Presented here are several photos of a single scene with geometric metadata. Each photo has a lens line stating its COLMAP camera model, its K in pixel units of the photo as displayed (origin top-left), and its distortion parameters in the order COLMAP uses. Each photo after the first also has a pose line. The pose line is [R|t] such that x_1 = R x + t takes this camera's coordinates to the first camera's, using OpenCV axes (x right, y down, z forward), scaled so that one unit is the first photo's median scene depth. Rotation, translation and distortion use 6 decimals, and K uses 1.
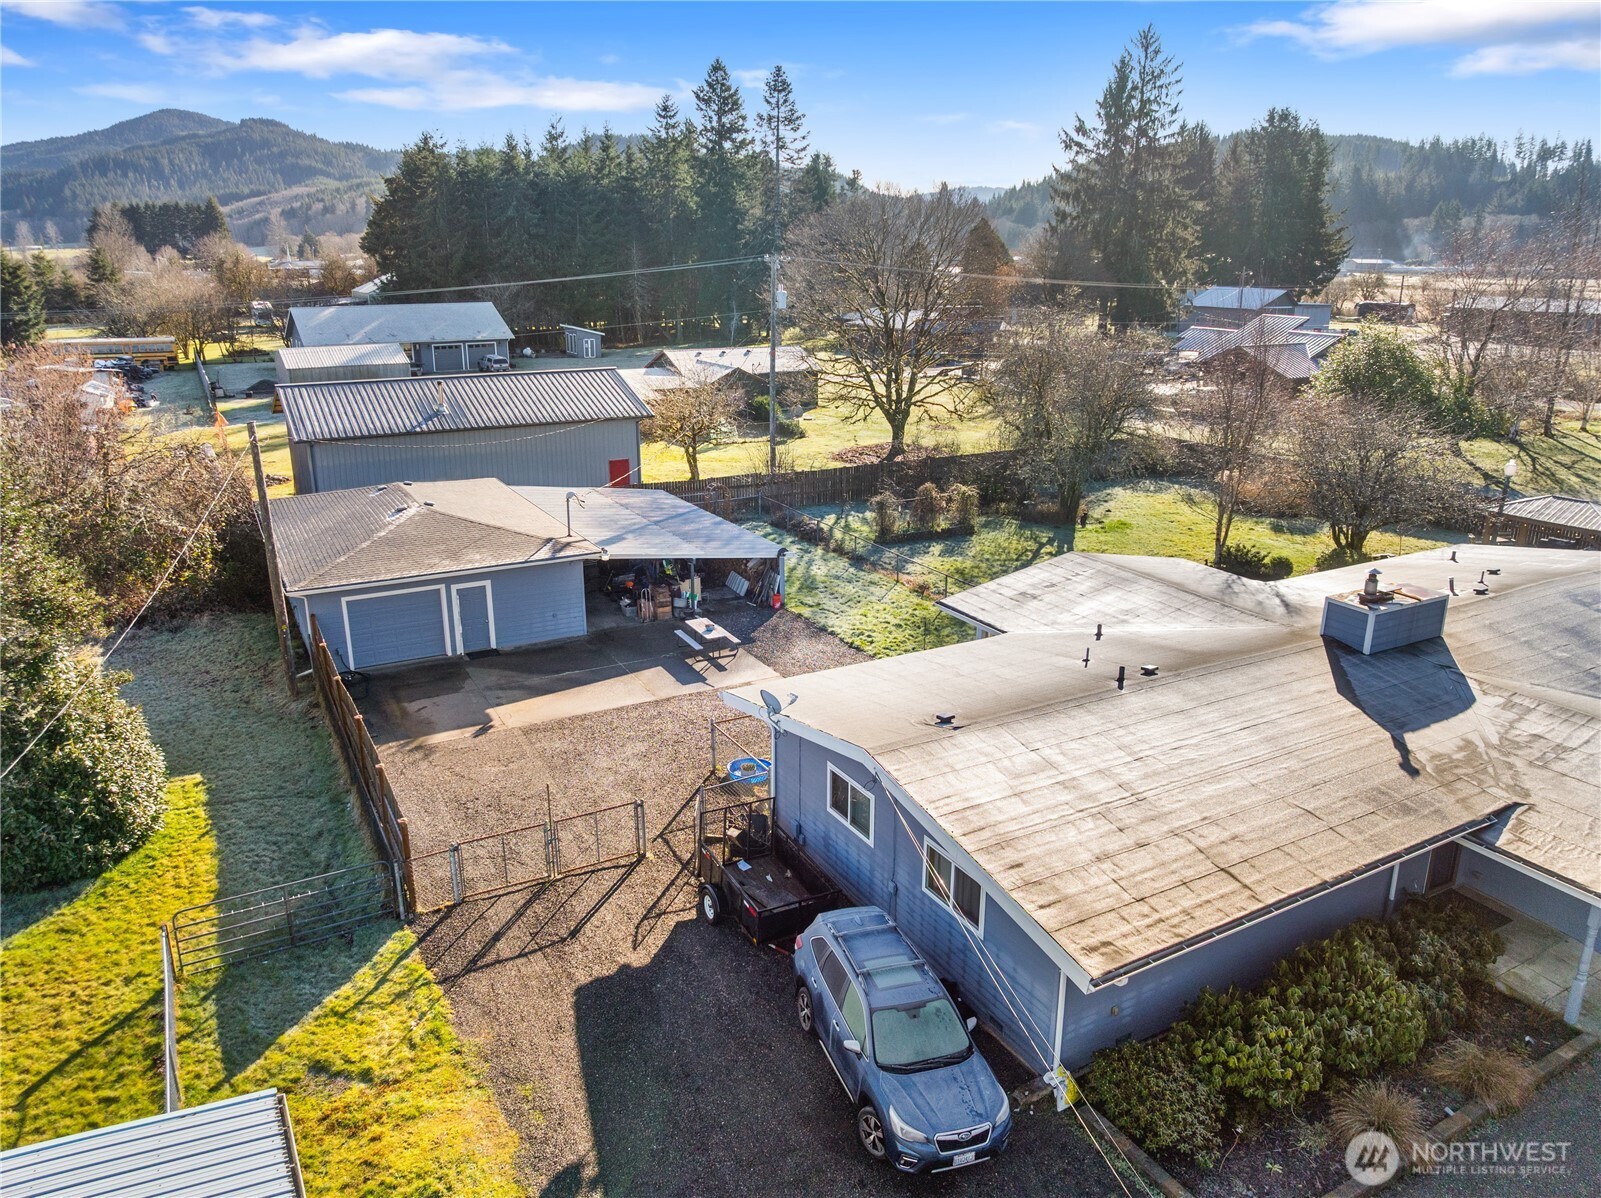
lens RADIAL K [[1186.3, 0, 822.9], [0, 1186.3, 609.2], [0, 0, 1]] dist [-0.038529, 0.004266]
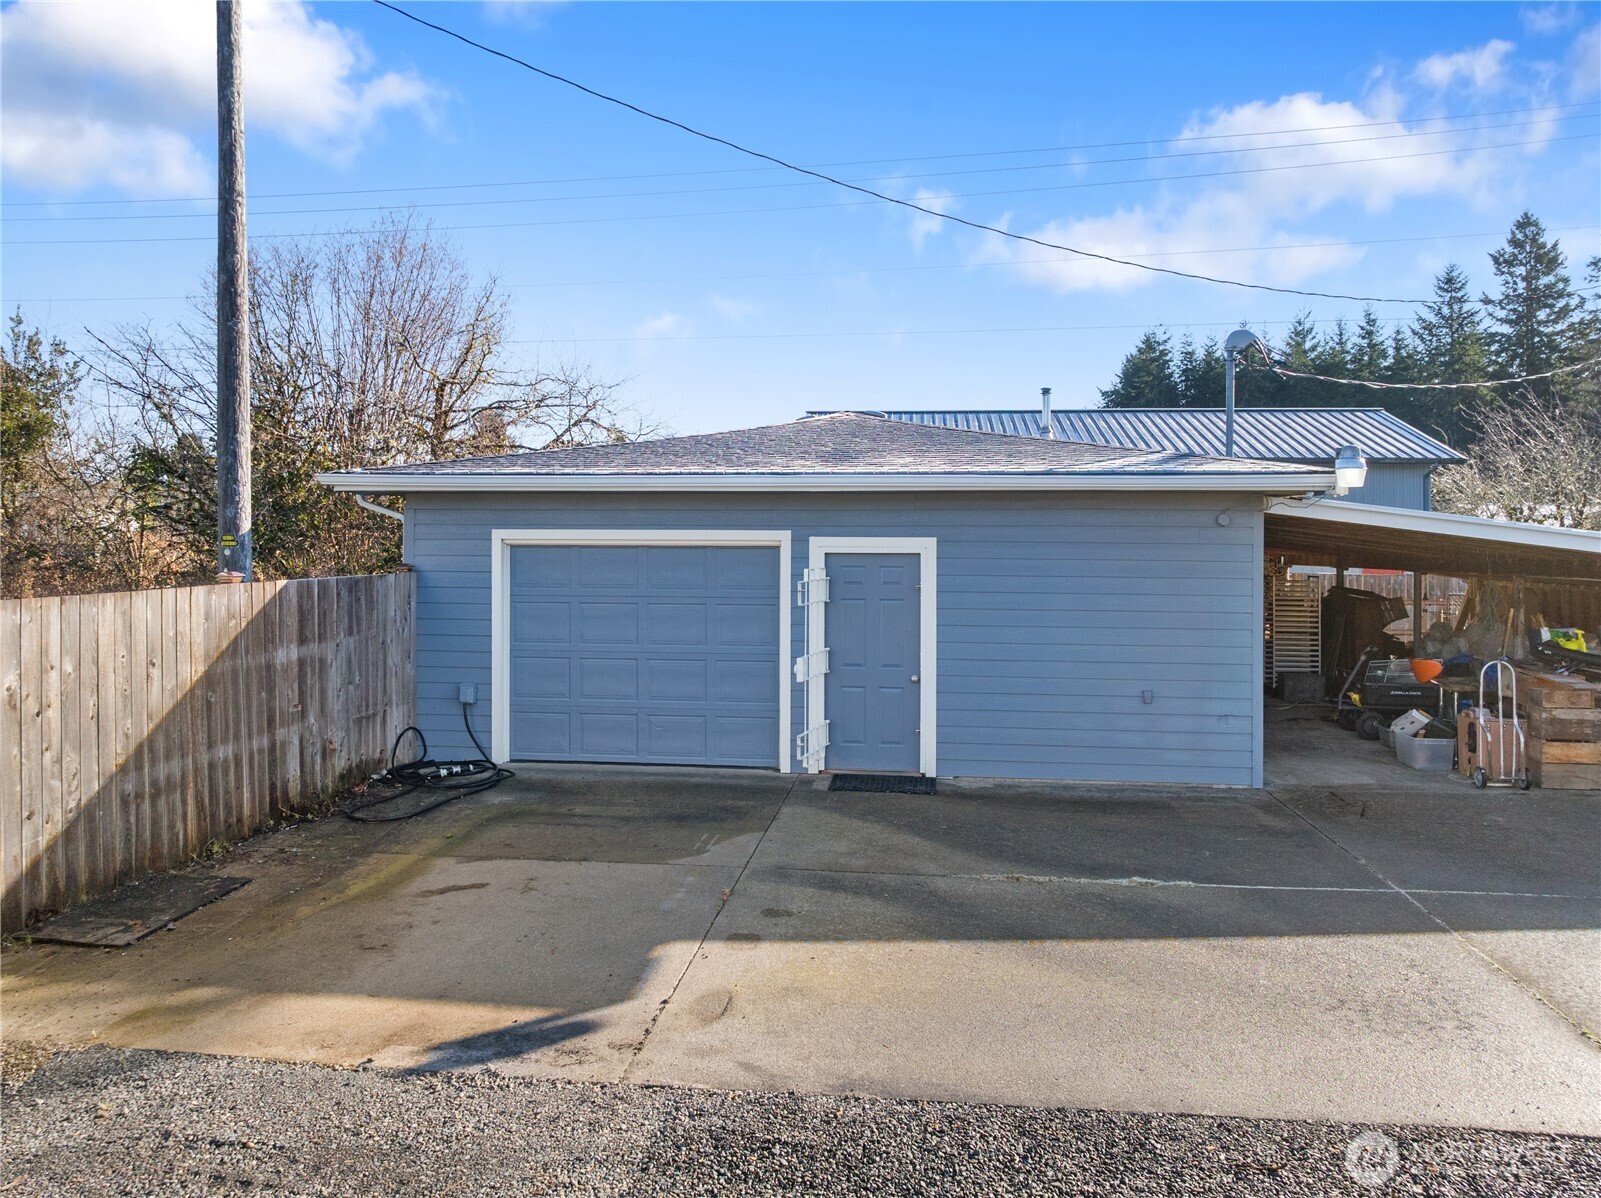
lens RADIAL K [[1186.3, 0, 760.4], [0, 1186.3, 526.1], [0, 0, 1]] dist [-0.038529, 0.004266]
pose [[0.799557, -0.006530, -0.600555, -0.033121], [-0.179003, 0.951904, -0.248669, 0.013997], [0.573295, 0.306326, 0.759932, 0.183128]]
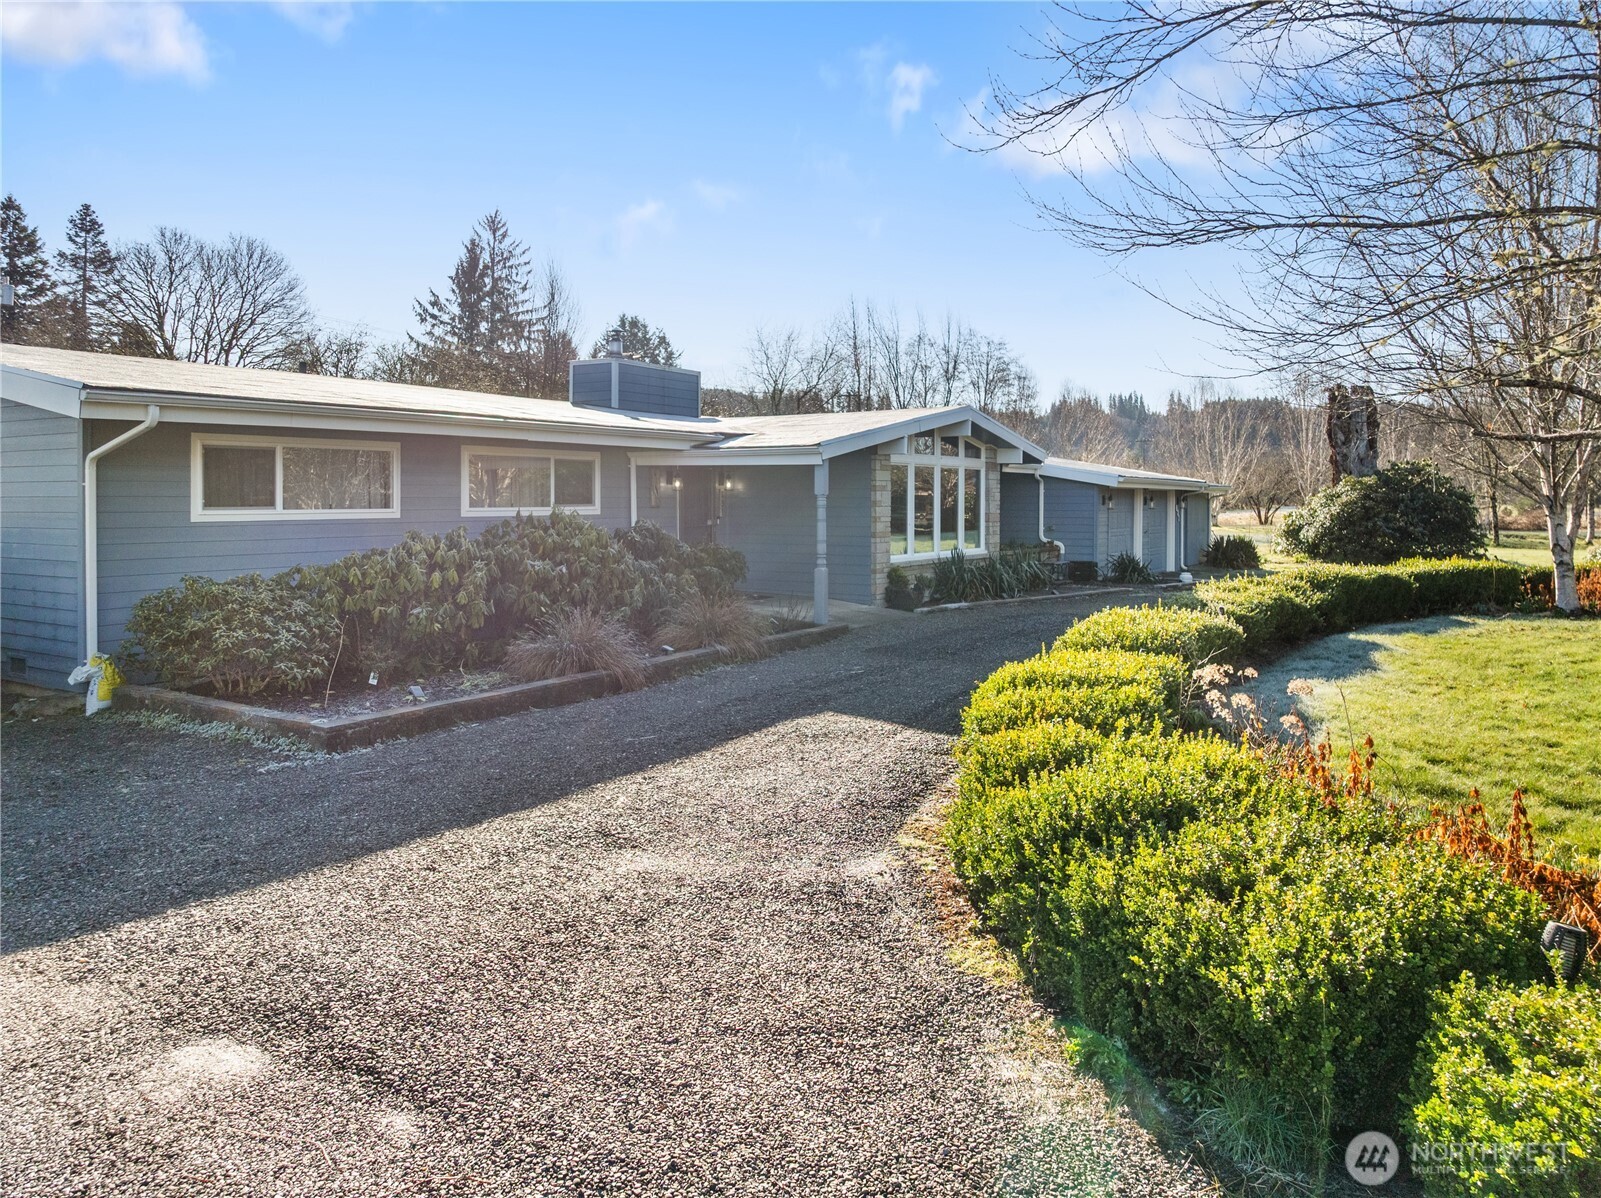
lens RADIAL K [[1186.3, 0, 850.0], [0, 1186.3, 505.4], [0, 0, 1]] dist [-0.038529, 0.004266]
pose [[0.870377, -0.005194, 0.492359, 0.029447], [0.143784, 0.959042, -0.244060, 0.062792], [-0.470925, 0.283217, 0.835474, 0.030279]]
